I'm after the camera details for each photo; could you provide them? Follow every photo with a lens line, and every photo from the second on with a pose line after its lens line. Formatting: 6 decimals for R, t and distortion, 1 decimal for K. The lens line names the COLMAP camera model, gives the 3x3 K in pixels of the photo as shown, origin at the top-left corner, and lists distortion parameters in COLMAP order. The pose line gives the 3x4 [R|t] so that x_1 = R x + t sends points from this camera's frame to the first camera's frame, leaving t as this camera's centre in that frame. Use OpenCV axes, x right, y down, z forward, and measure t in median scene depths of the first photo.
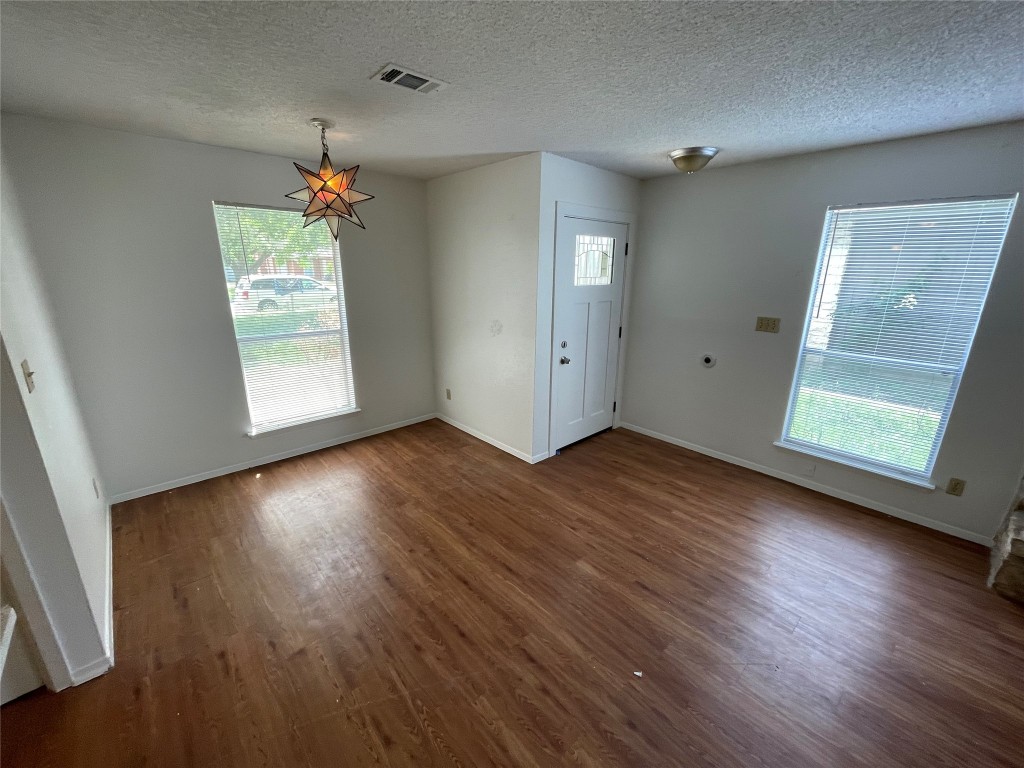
lens RADIAL K [[411.9, 0, 512.8], [0, 411.9, 388.1], [0, 0, 1]] dist [0.001289, 0.000239]
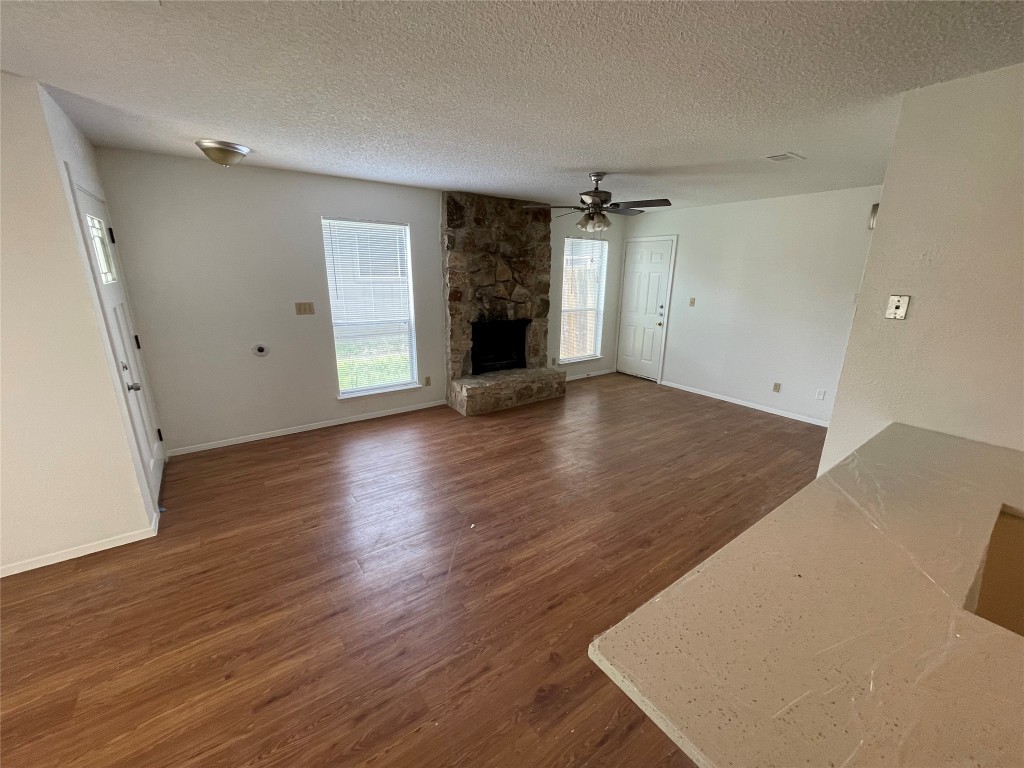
lens RADIAL K [[417.9, 0, 512.0], [0, 417.9, 384.0], [0, 0, 1]] dist [-0.000891, -0.000089]
pose [[0.112764, -0.273677, 0.955189, -0.551113], [0.265334, 0.934705, 0.236484, -0.074487], [-0.957540, 0.226777, 0.178017, 0.242990]]
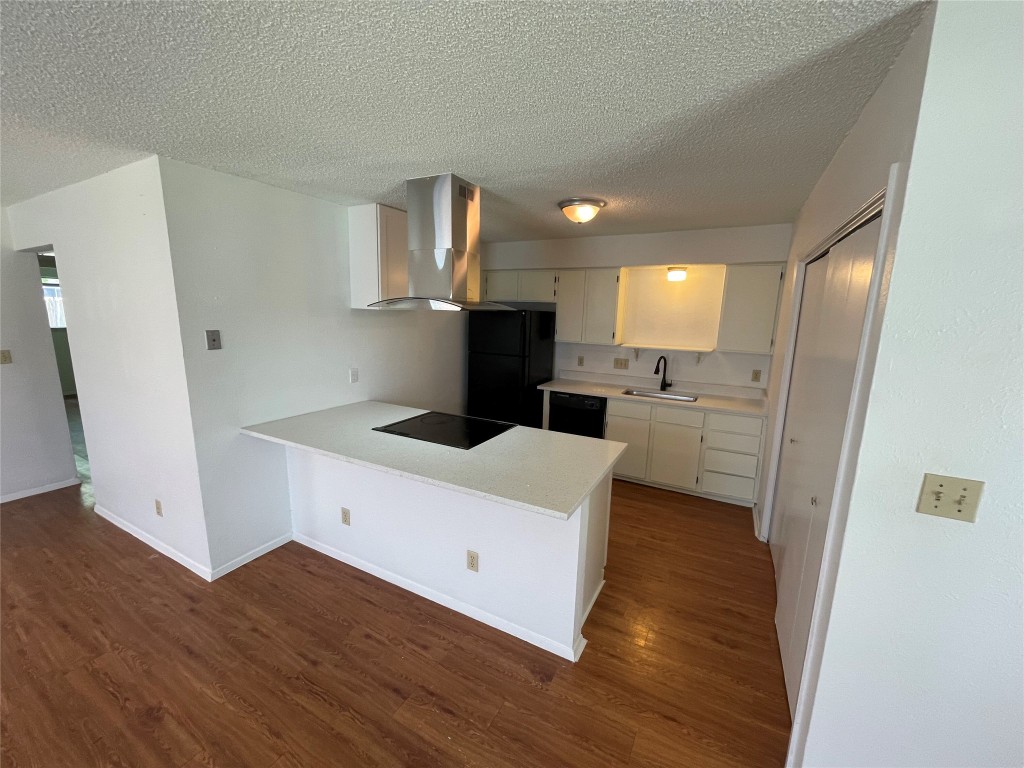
lens RADIAL K [[411.9, 0, 512.8], [0, 411.9, 388.1], [0, 0, 1]] dist [0.001289, 0.000239]
pose [[-0.946214, 0.033144, -0.321840, -0.126242], [-0.115760, 0.894208, 0.432426, -0.188426], [0.302124, 0.446424, -0.842275, 0.607262]]
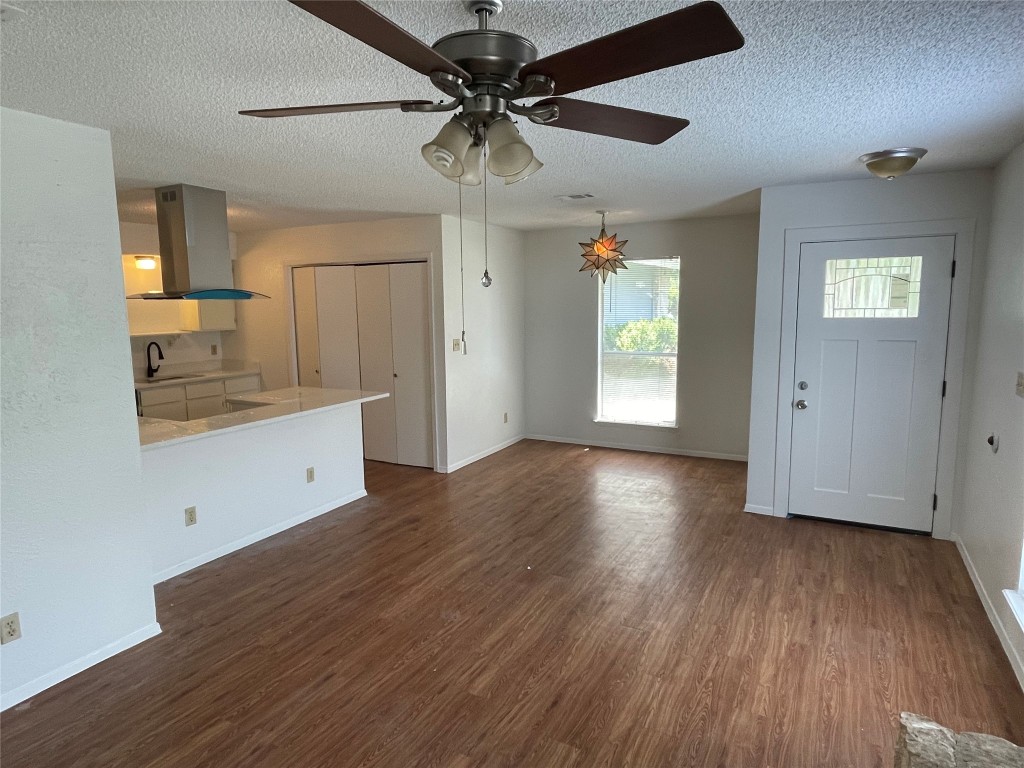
lens RADIAL K [[608.7, 0, 510.4], [0, 608.7, 383.6], [0, 0, 1]] dist [0.000743, 0.000509]
pose [[0.329220, 0.115401, -0.937175, 1.194759], [-0.252124, 0.967213, 0.030531, 0.004137], [0.909971, 0.226233, 0.347521, 0.019220]]
